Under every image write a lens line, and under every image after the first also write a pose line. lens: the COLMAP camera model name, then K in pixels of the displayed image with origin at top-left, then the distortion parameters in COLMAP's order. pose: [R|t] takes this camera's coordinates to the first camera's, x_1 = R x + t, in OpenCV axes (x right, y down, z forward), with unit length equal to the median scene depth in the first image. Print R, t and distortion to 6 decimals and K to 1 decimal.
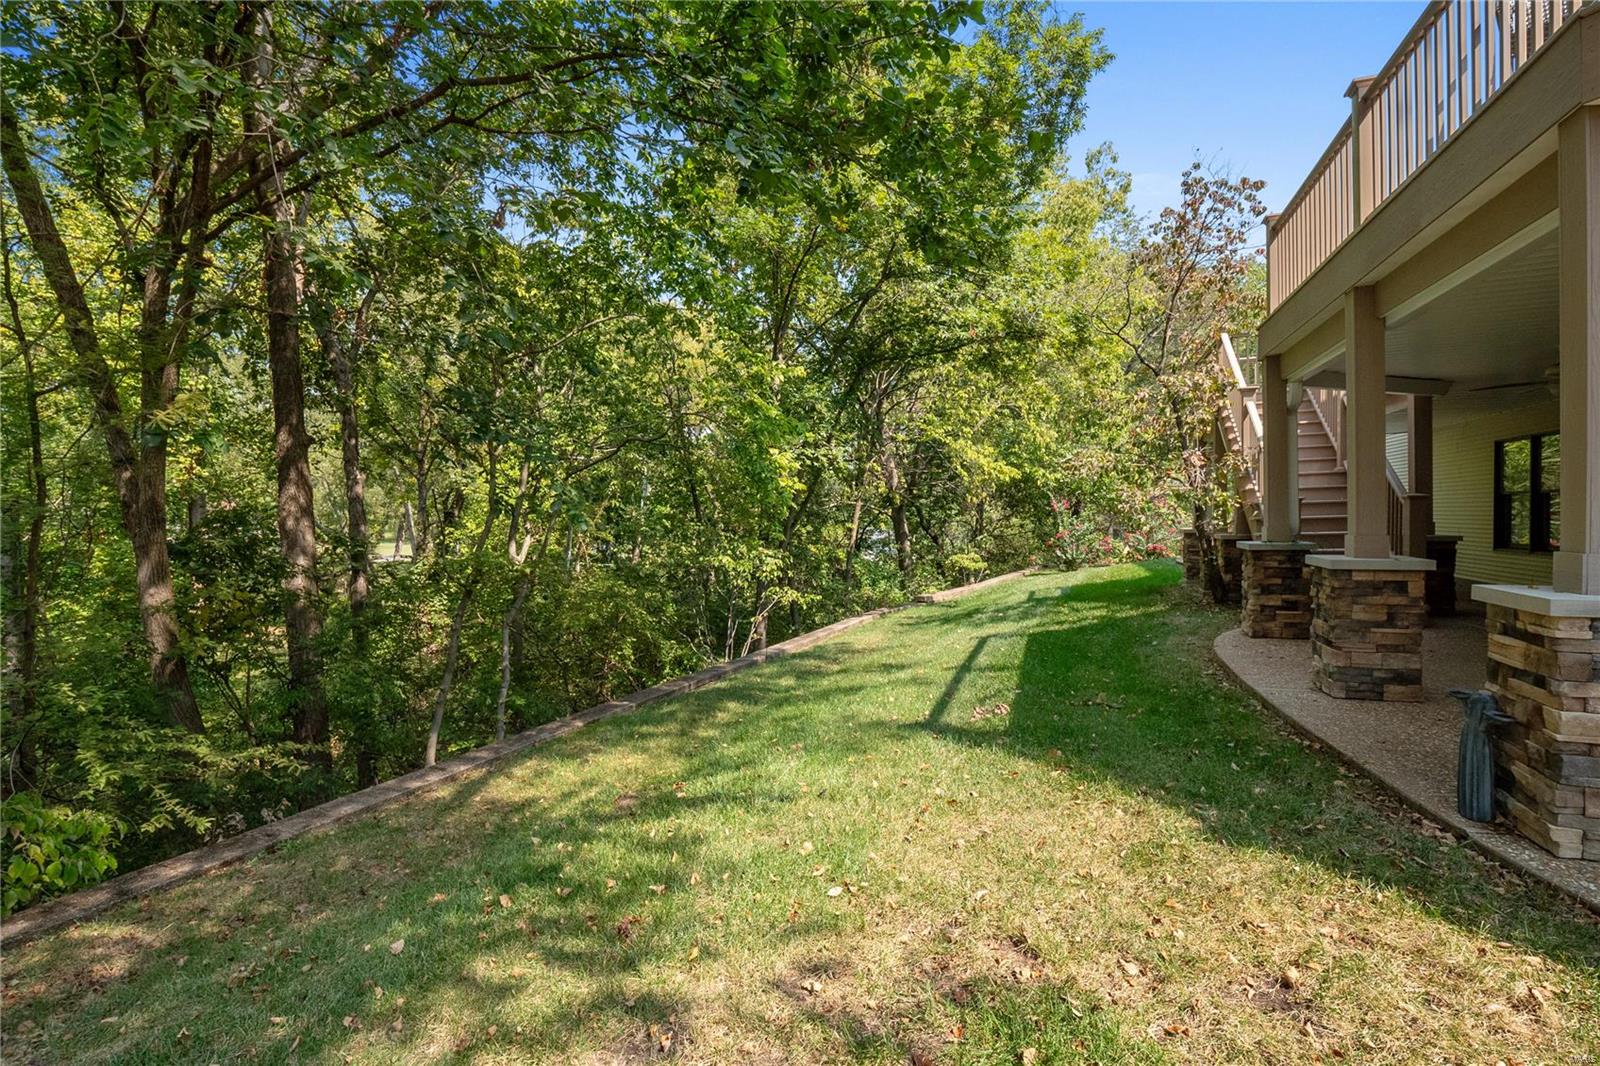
lens RADIAL K [[751.0, 0, 785.2], [0, 751.0, 517.9], [0, 0, 1]] dist [-0.001518, -0.000907]
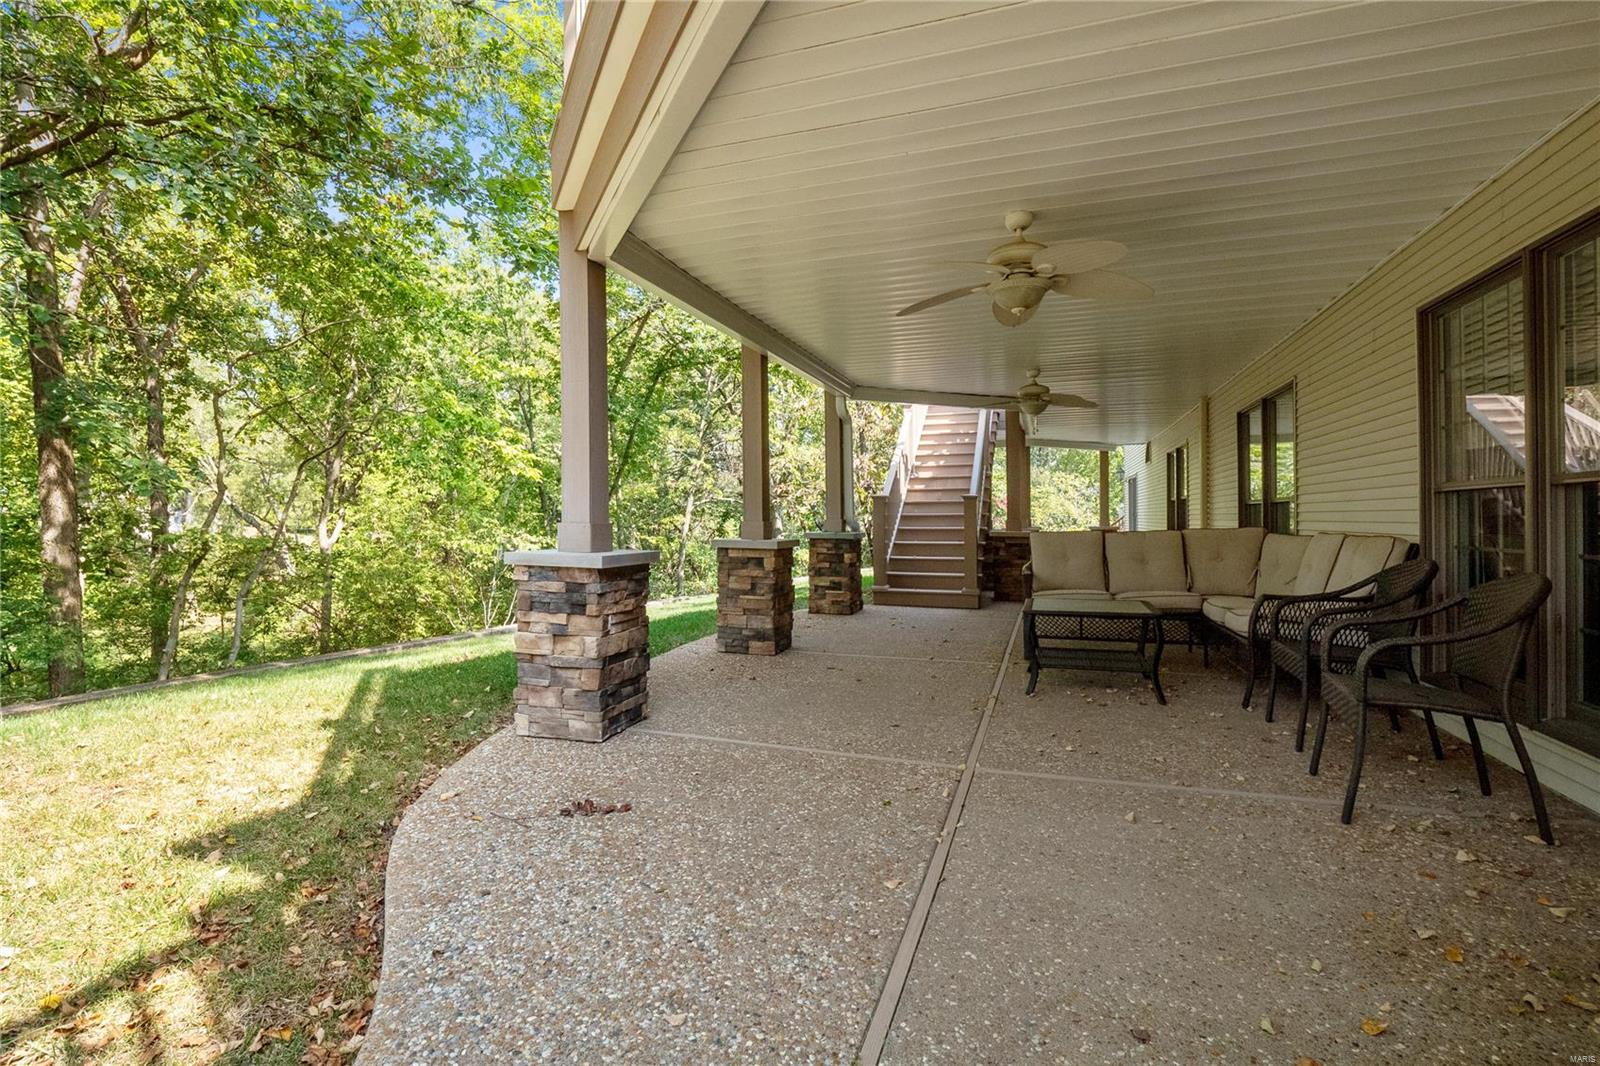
lens RADIAL K [[742.3, 0, 800.5], [0, 742.3, 510.9], [0, 0, 1]] dist [-0.000761, -0.000196]
pose [[0.998840, 0.023433, 0.042077, 0.523649], [-0.023081, 0.999695, -0.008828, 0.010014], [-0.042271, 0.007847, 0.999075, -0.148694]]
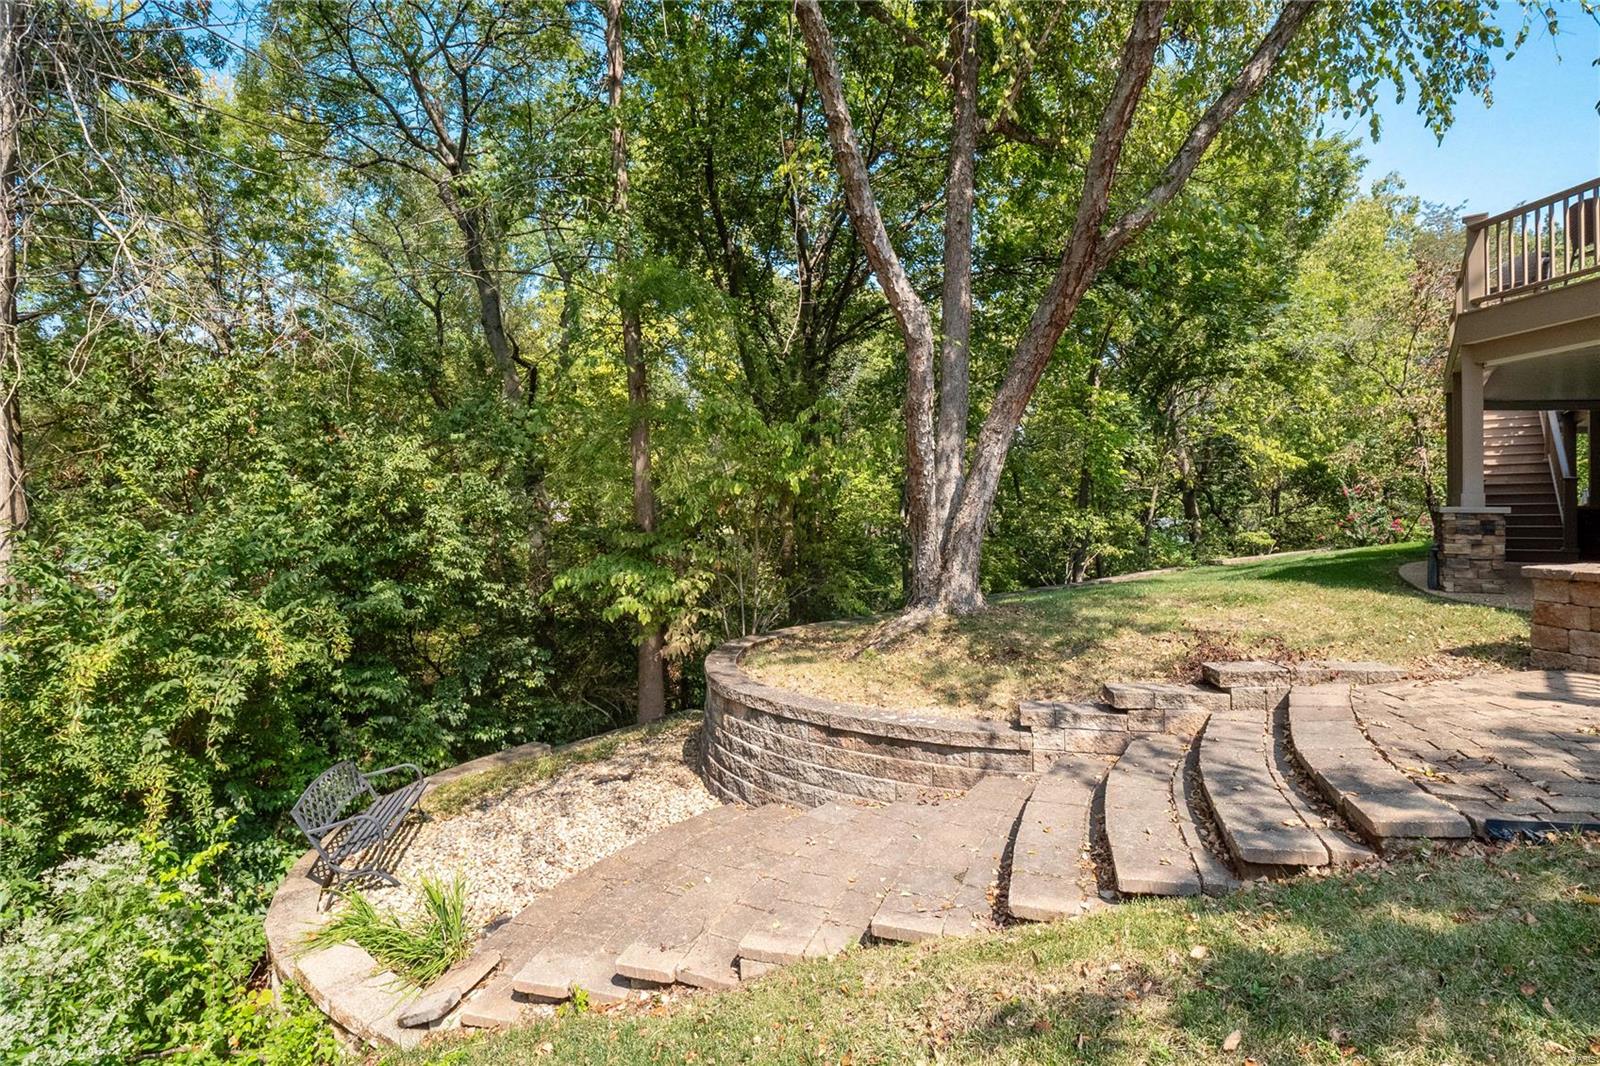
lens RADIAL K [[748.0, 0, 796.0], [0, 748.0, 483.7], [0, 0, 1]] dist [-0.000444, -0.013090]
pose [[0.946462, 0.006759, -0.322743, -0.174276], [-0.016317, 0.999504, -0.026919, 0.047488], [0.322401, 0.030744, 0.946104, -0.949343]]
